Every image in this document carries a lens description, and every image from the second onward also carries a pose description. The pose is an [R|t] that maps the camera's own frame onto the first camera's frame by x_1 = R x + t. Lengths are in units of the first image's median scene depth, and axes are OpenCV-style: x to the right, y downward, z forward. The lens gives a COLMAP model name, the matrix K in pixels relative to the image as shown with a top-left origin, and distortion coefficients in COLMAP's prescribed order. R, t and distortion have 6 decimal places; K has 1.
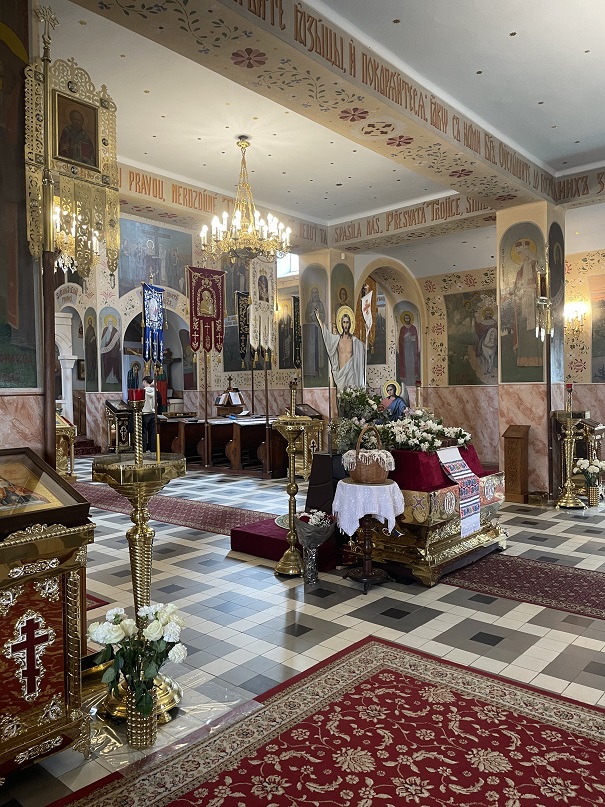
lens RADIAL K [[611.6, 0, 303.2], [0, 611.6, 399.4], [0, 0, 1]] dist [0.119910, -0.160617]
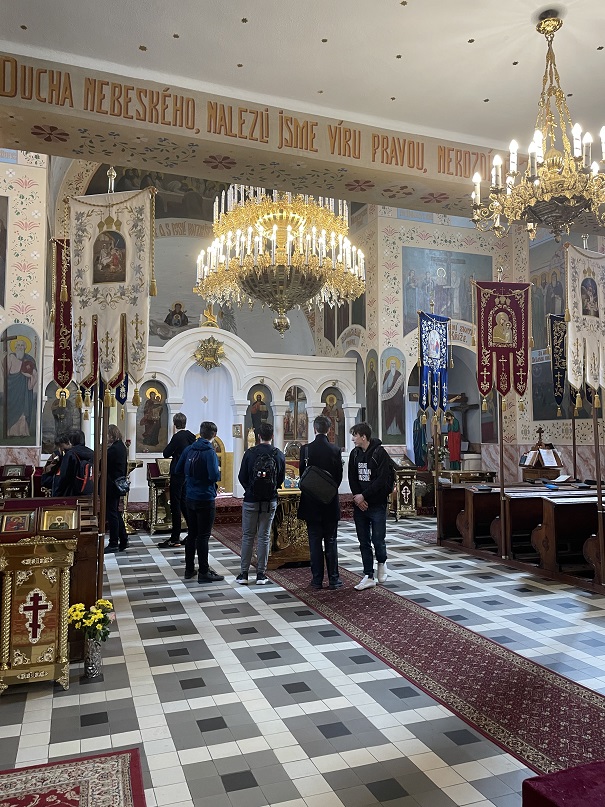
lens RADIAL K [[611.6, 0, 303.2], [0, 611.6, 399.4], [0, 0, 1]] dist [0.119910, -0.160617]
pose [[0.879967, -0.019280, -0.474644, -0.016441], [-0.016272, 0.997366, -0.070681, -0.015684], [0.474757, 0.069920, 0.877335, 0.225731]]
